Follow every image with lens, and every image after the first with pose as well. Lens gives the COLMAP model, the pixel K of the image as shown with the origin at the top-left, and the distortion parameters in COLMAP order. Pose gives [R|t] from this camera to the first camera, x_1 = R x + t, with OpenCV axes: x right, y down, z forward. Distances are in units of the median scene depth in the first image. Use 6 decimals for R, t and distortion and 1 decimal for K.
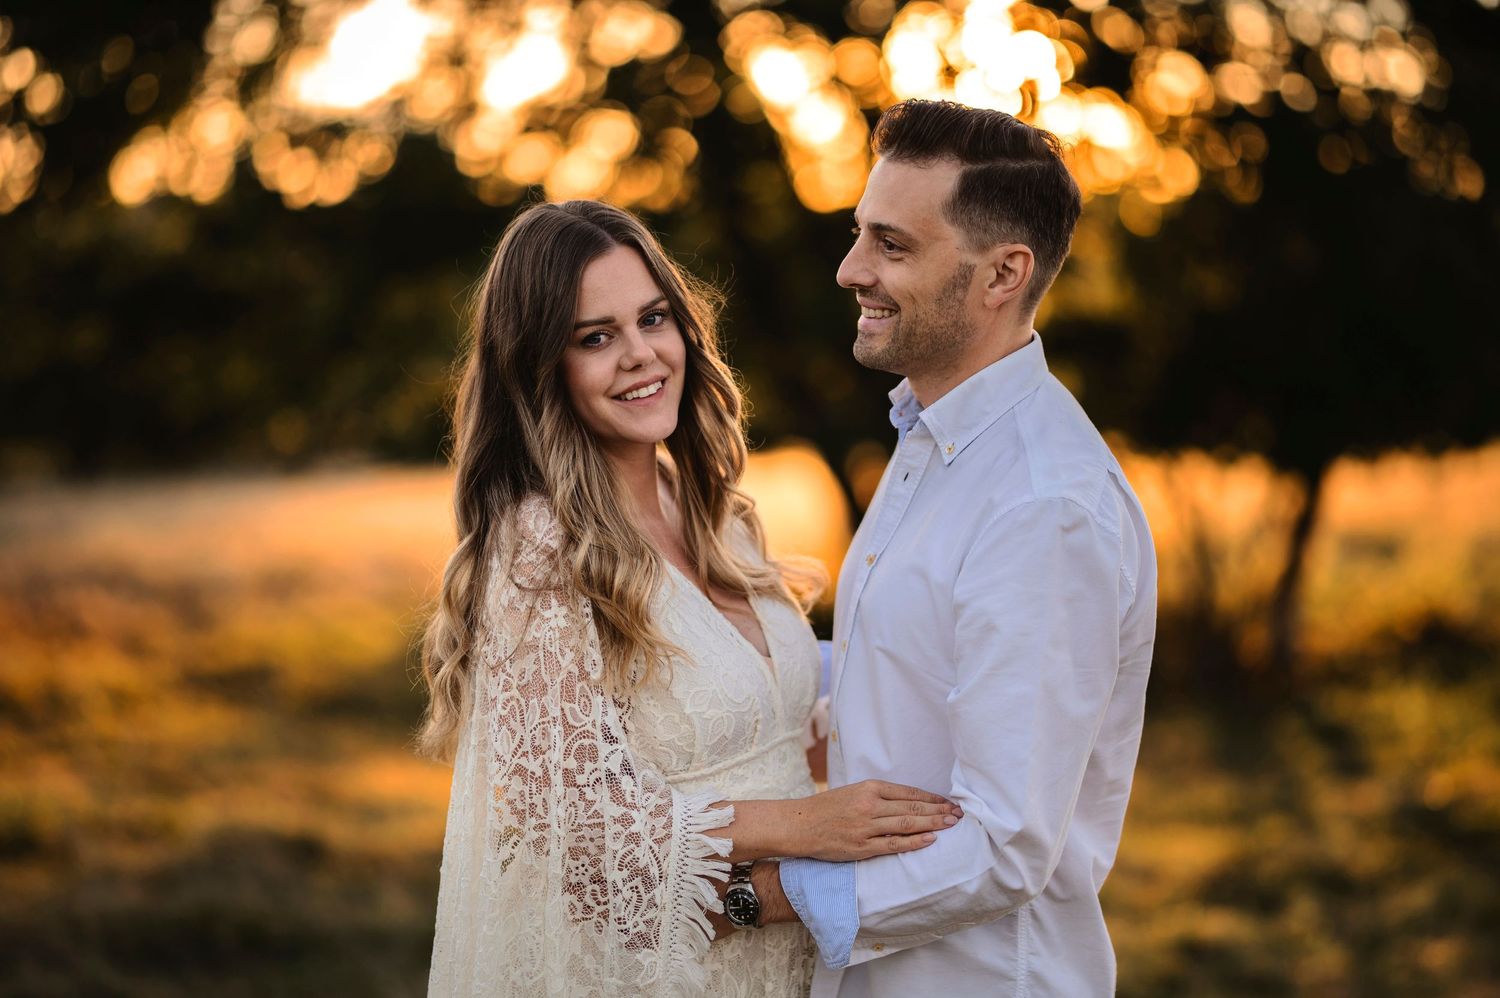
lens RADIAL K [[3591.4, 0, 750.4], [0, 3591.4, 497.6], [0, 0, 1]] dist [-0.025137, 0.000000]
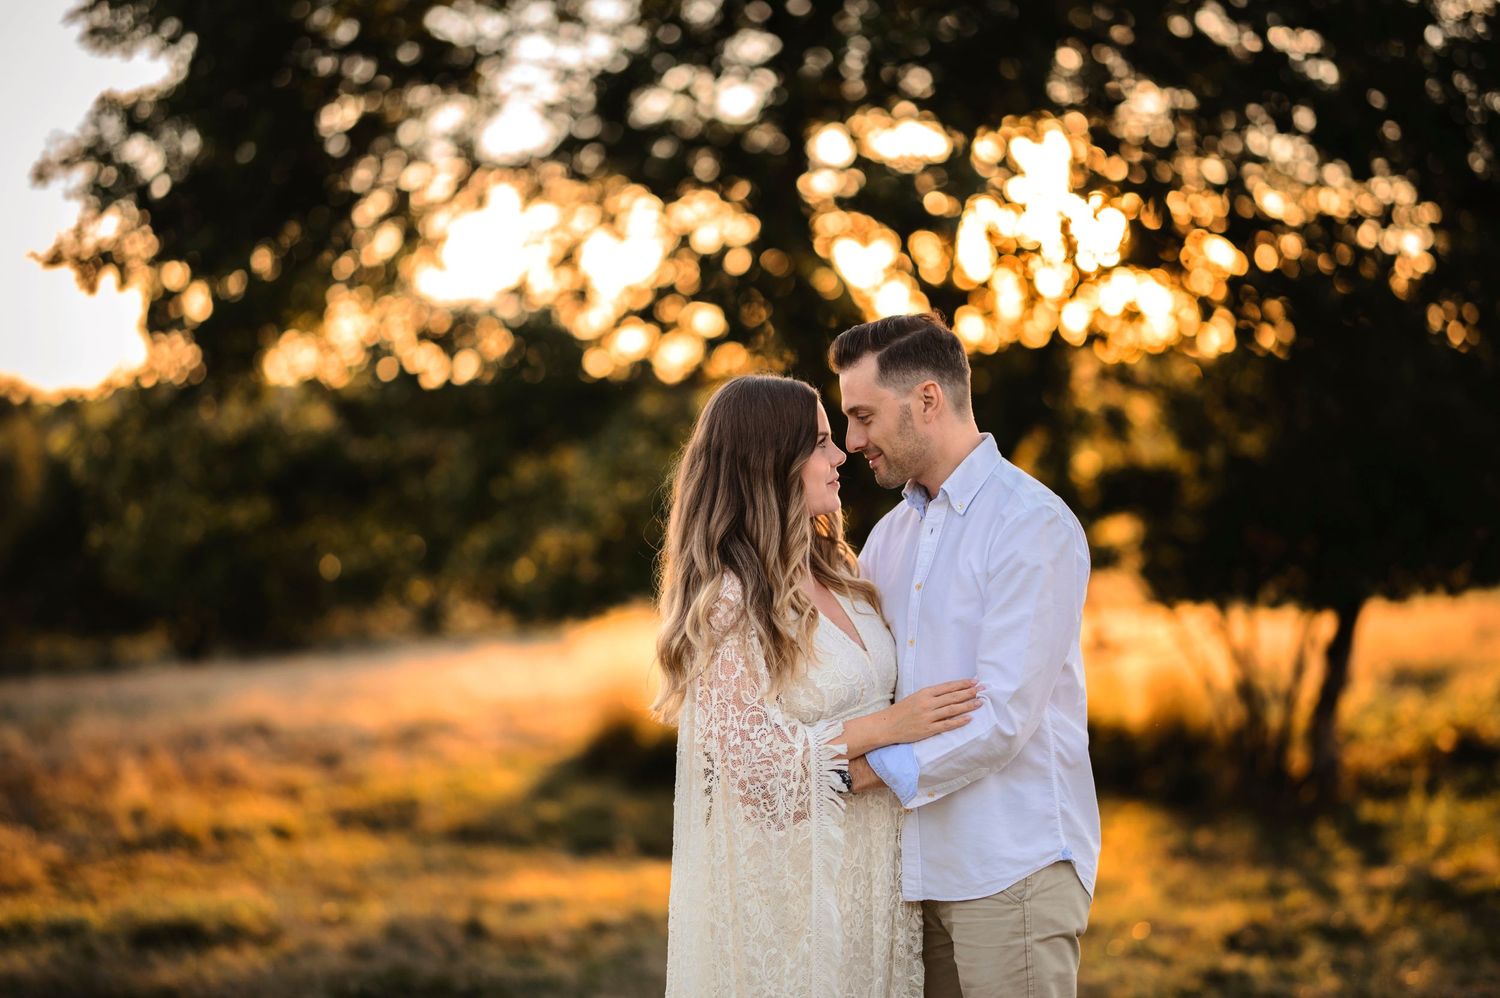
lens RADIAL K [[3591.4, 0, 750.4], [0, 3591.4, 500.6], [0, 0, 1]] dist [-0.025137, 0.000000]
pose [[0.999320, -0.030865, -0.020174, -0.002899], [0.029868, 0.998400, -0.048004, 0.011641], [0.021623, 0.047369, 0.998643, -0.138547]]
